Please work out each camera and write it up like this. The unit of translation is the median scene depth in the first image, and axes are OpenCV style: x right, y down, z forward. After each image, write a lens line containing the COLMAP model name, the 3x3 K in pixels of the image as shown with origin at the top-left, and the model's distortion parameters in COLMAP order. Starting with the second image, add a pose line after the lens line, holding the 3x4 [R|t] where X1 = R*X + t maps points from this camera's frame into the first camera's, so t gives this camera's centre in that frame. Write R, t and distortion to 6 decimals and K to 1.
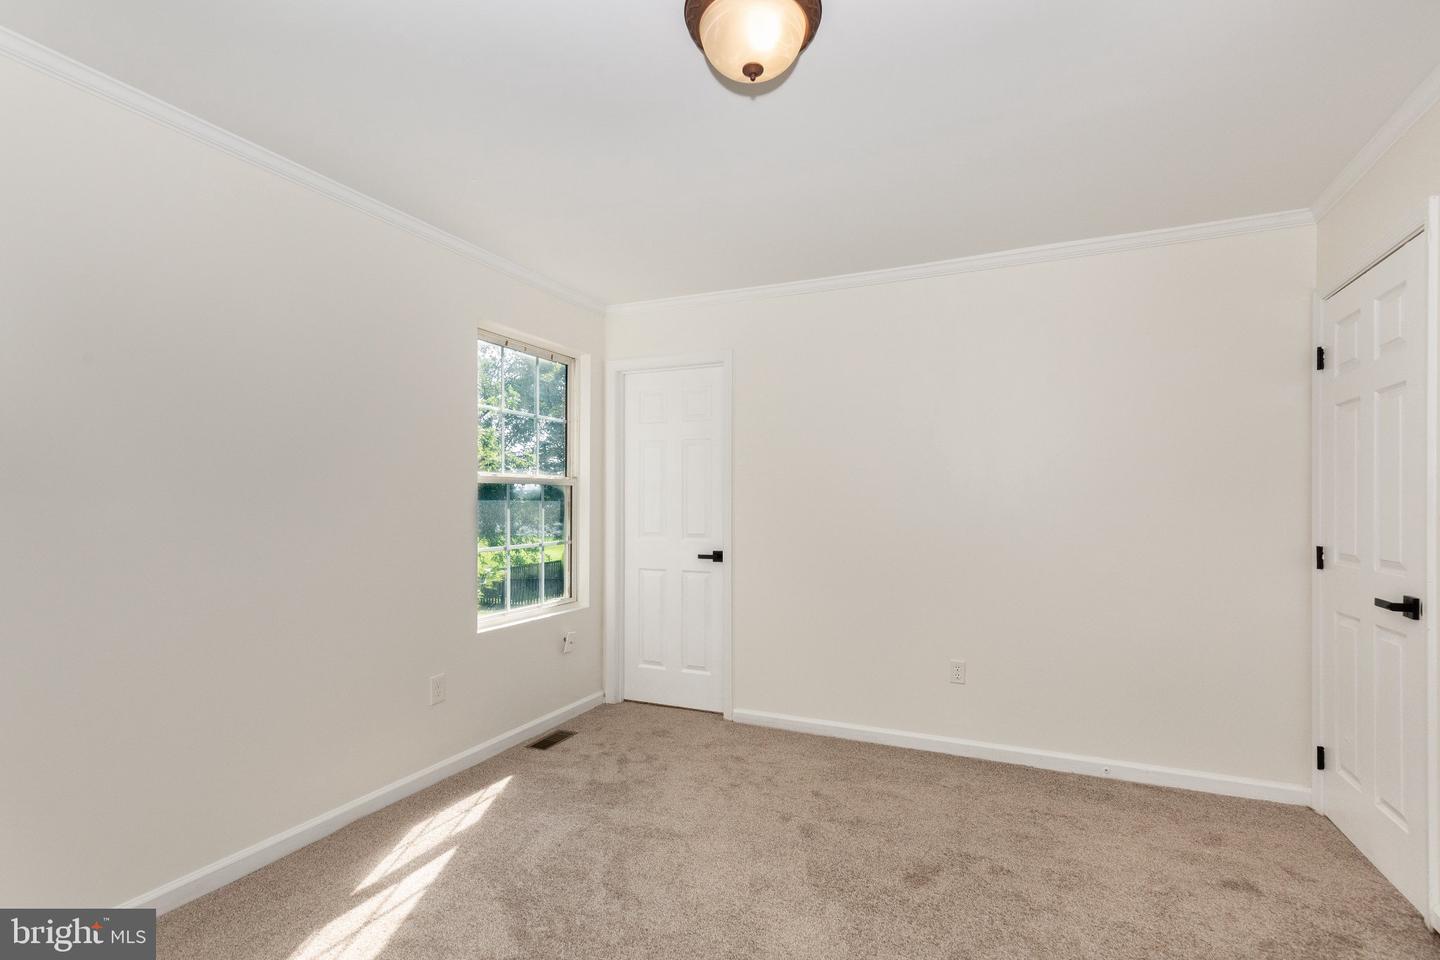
lens RADIAL K [[663.1, 0, 742.8], [0, 663.1, 511.9], [0, 0, 1]] dist [0.011149, -0.000341]
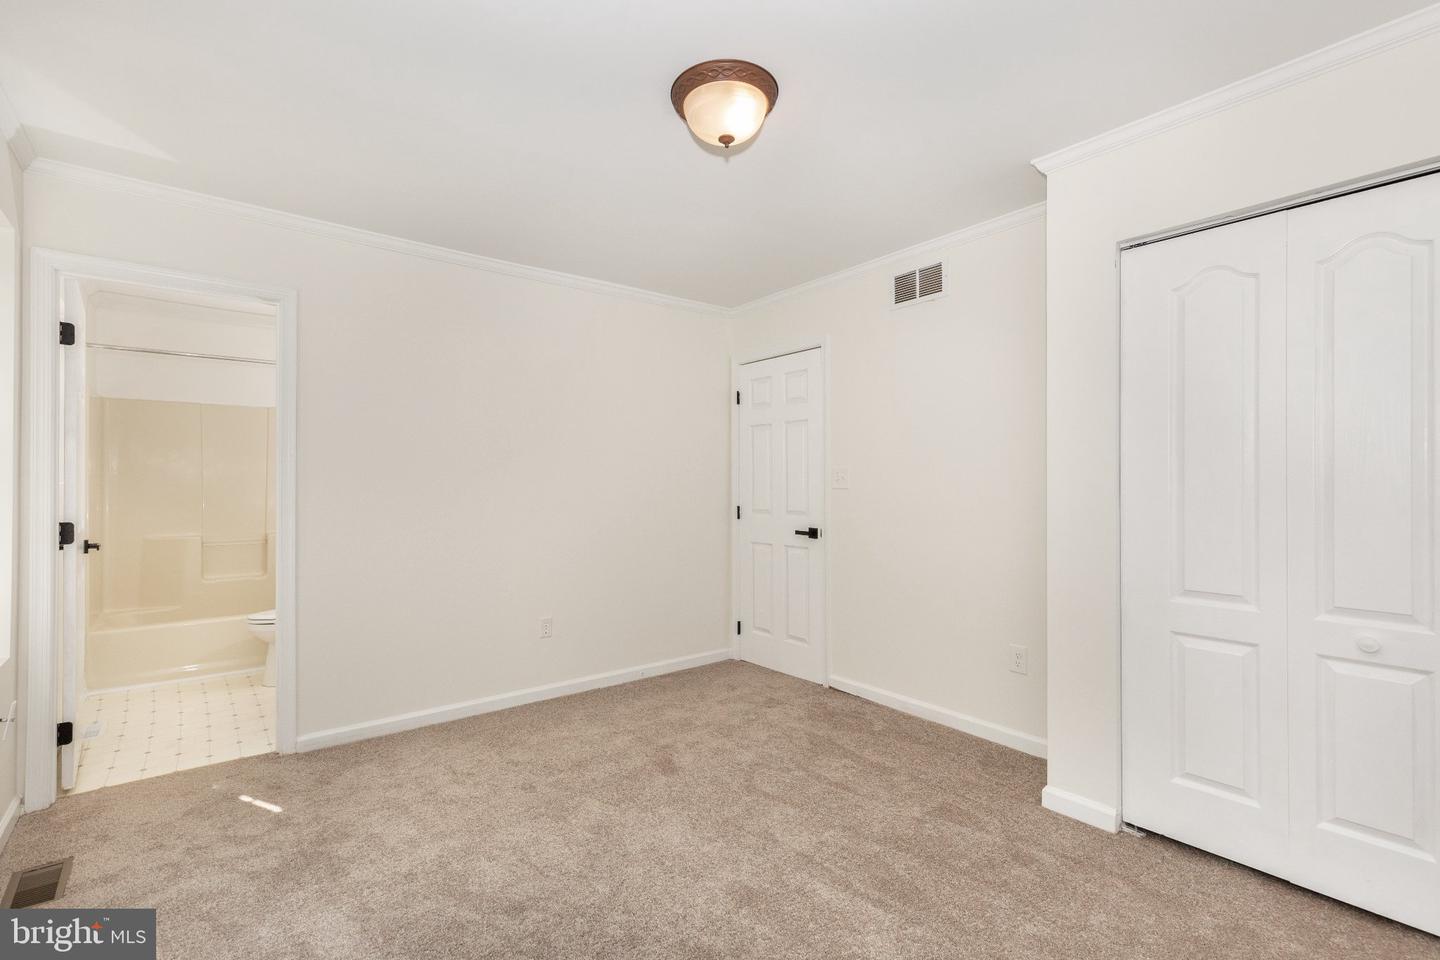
lens RADIAL K [[663.1, 0, 726.2], [0, 663.1, 483.0], [0, 0, 1]] dist [0.011149, -0.000341]
pose [[0.471703, -0.013809, 0.881649, -0.618449], [0.002578, 0.999895, 0.014281, -0.028492], [-0.881754, -0.004463, 0.471689, 0.206798]]
